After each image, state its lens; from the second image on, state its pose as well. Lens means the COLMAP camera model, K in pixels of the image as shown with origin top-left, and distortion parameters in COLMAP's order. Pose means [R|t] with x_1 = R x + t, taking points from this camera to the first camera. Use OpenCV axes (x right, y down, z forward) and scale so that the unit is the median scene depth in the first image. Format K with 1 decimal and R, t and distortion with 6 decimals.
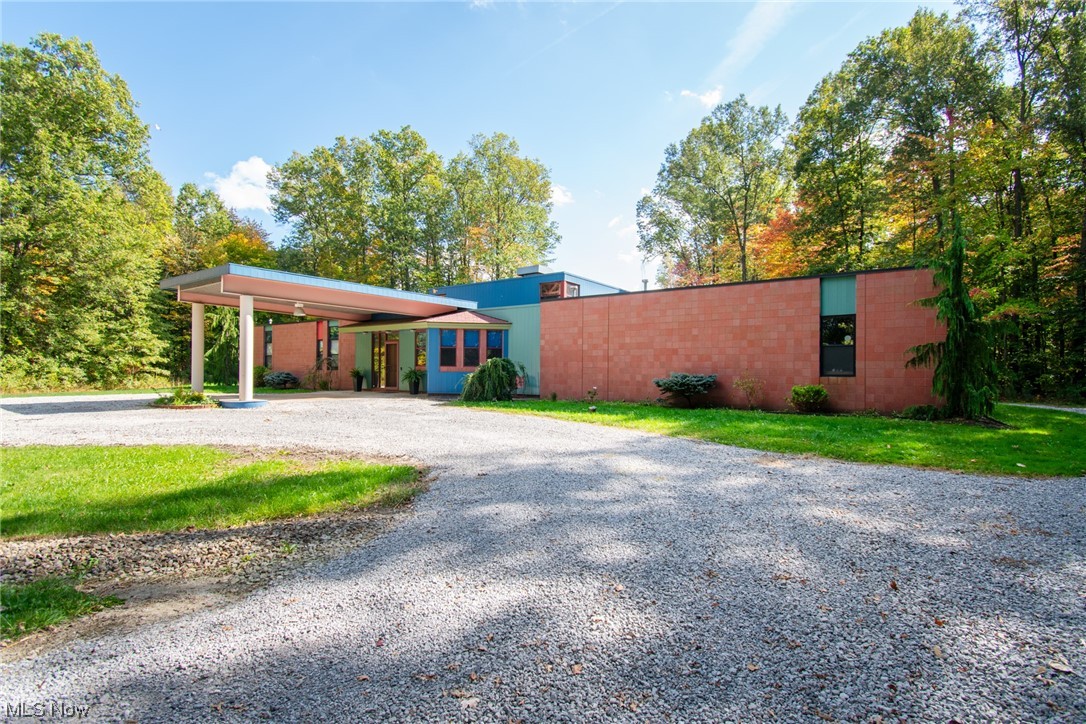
lens RADIAL K [[488.2, 0, 543.0], [0, 488.2, 362.0], [0, 0, 1]] dist [0.000395, 0.000152]
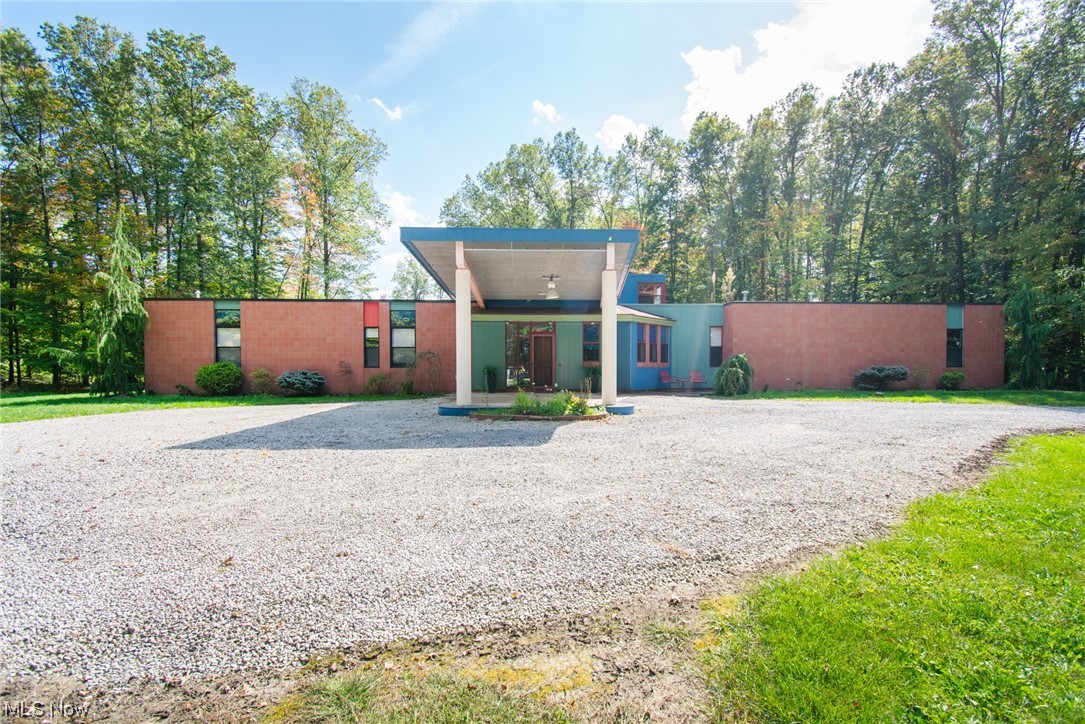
lens RADIAL K [[487.8, 0, 542.5], [0, 487.8, 362.0], [0, 0, 1]] dist [0.000395, 0.000152]
pose [[0.798902, 0.004181, 0.601446, -1.045509], [-0.002619, 0.999991, -0.003472, 0.015598], [-0.601455, 0.001199, 0.798906, 0.400799]]
